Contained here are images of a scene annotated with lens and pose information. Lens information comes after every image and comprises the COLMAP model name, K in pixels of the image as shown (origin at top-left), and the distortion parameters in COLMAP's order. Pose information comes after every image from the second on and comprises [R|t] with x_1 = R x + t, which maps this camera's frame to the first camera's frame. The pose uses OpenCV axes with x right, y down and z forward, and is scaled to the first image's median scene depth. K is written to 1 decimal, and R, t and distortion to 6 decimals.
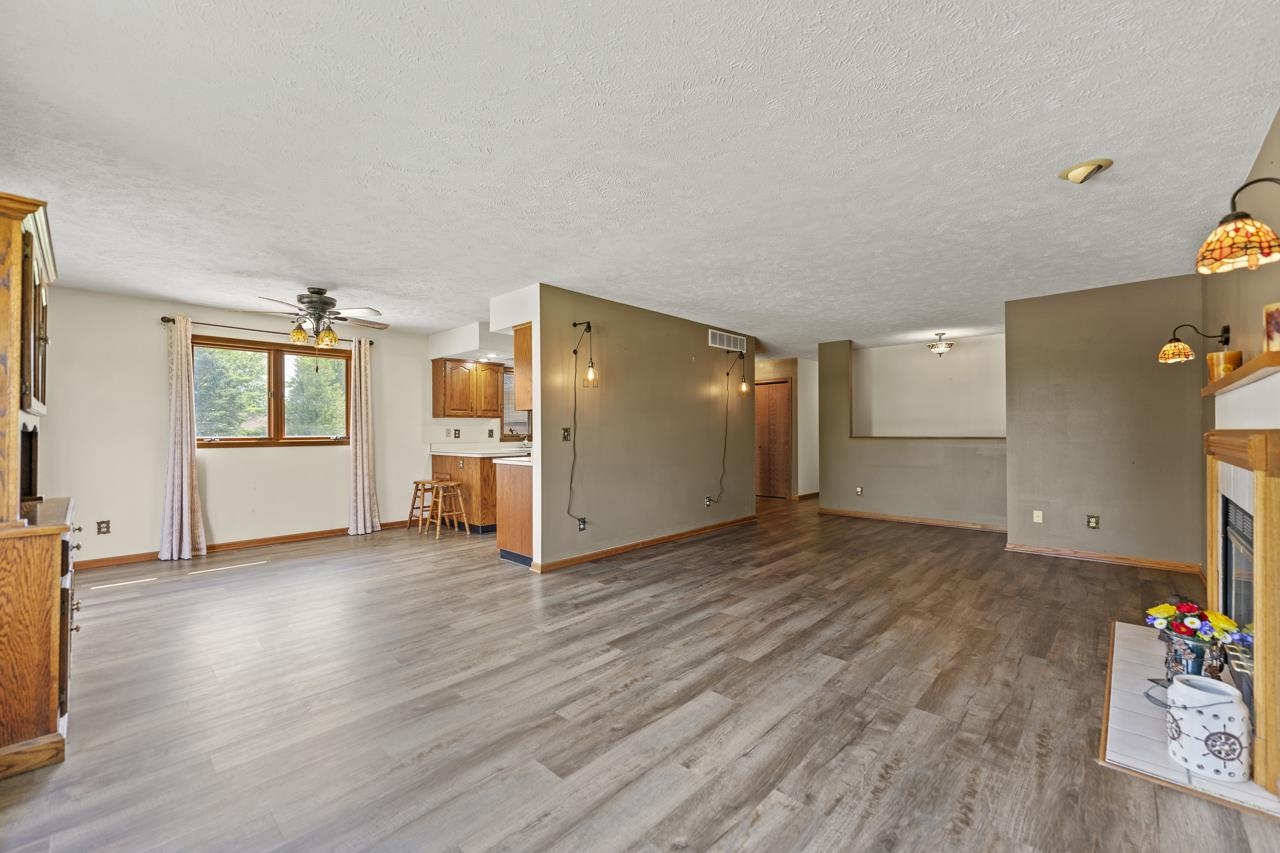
lens RADIAL K [[511.9, 0, 639.9], [0, 511.9, 431.3], [0, 0, 1]] dist [0.001323, 0.000159]
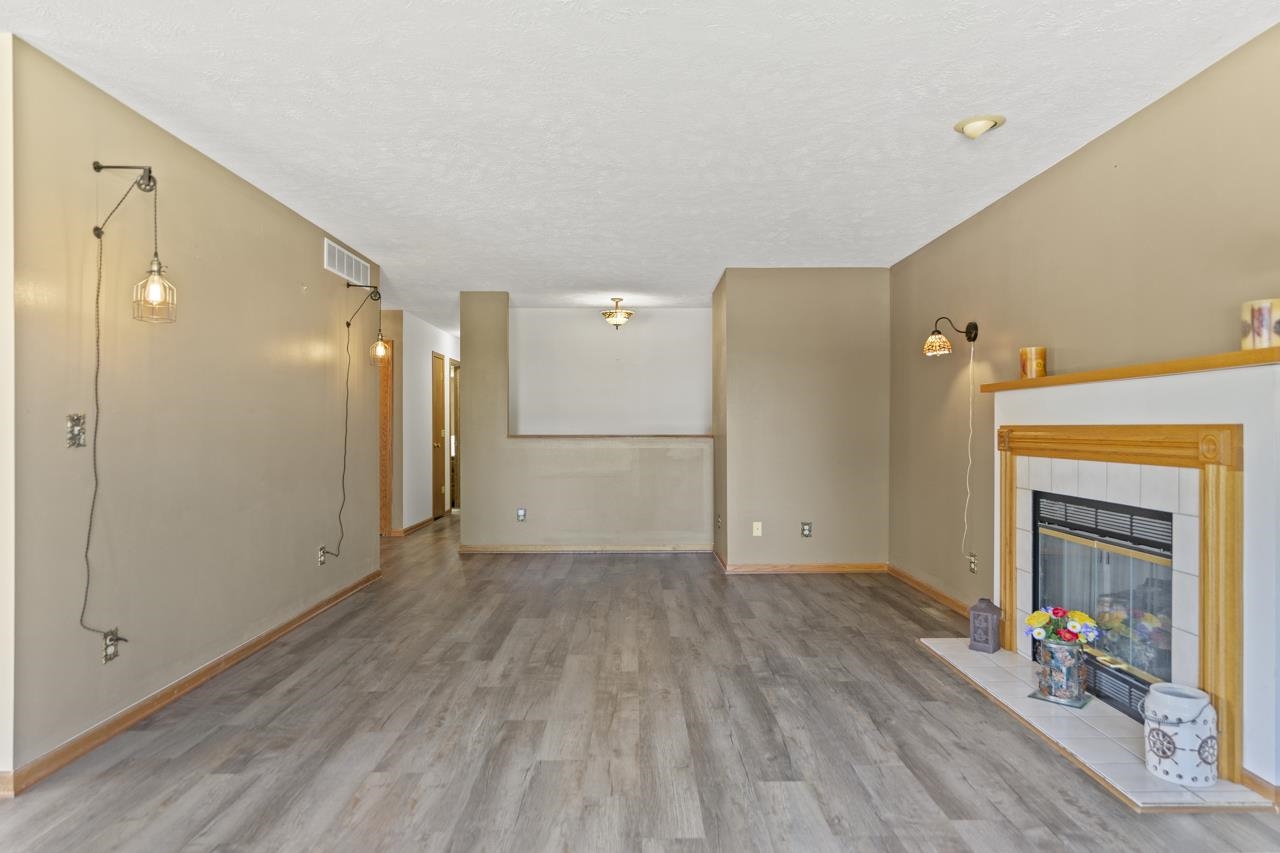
lens RADIAL K [[748.3, 0, 635.2], [0, 748.3, 426.3], [0, 0, 1]] dist [-0.000482, -0.000979]
pose [[0.725901, 0.004541, 0.687784, -0.286672], [-0.002553, 0.999989, -0.003907, 0.004292], [-0.687794, 0.001080, 0.725905, 0.330455]]
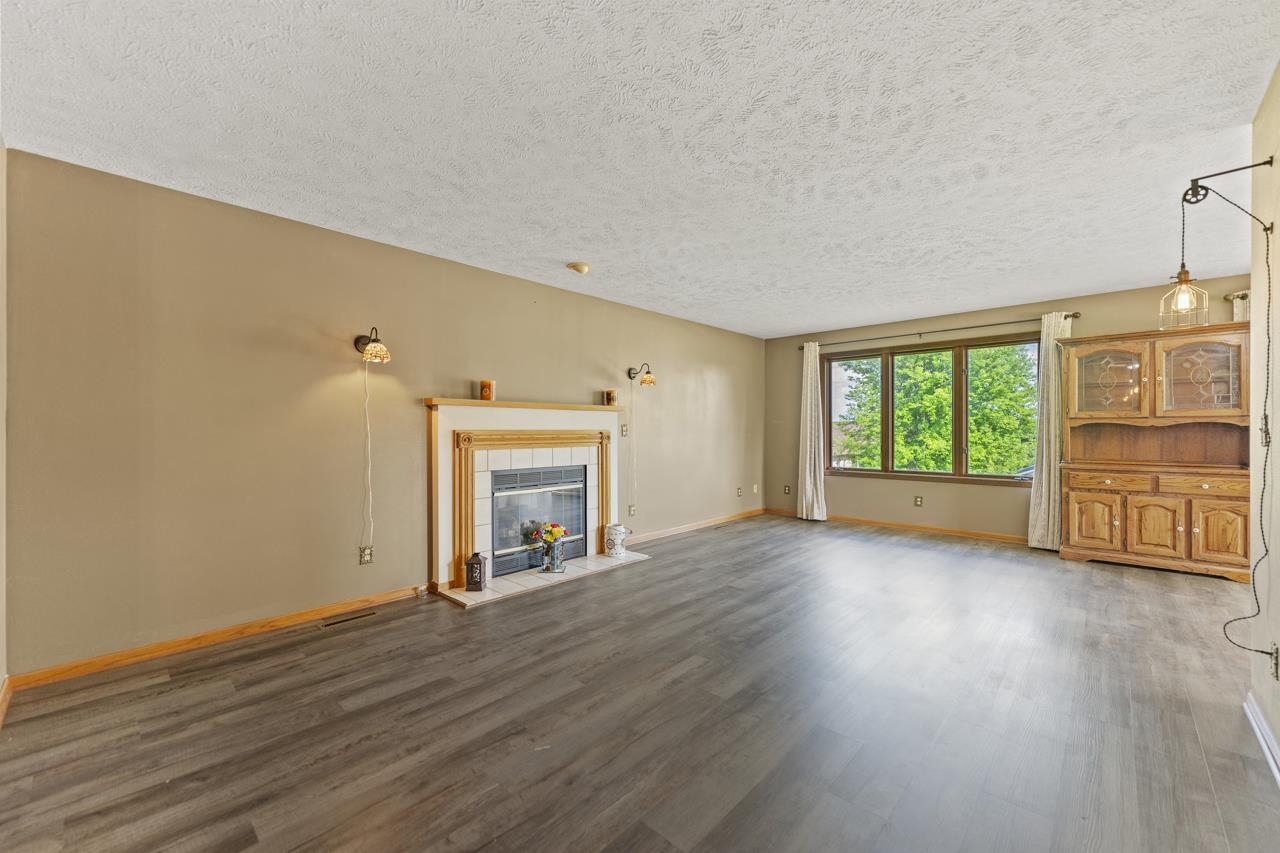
lens RADIAL K [[511.9, 0, 639.9], [0, 511.9, 431.3], [0, 0, 1]] dist [0.001323, 0.000159]
pose [[-0.999940, 0.007675, -0.007760, 0.477727], [0.007676, 0.999971, -0.000174, 0.003140], [0.007758, -0.000234, -0.999970, 1.774634]]
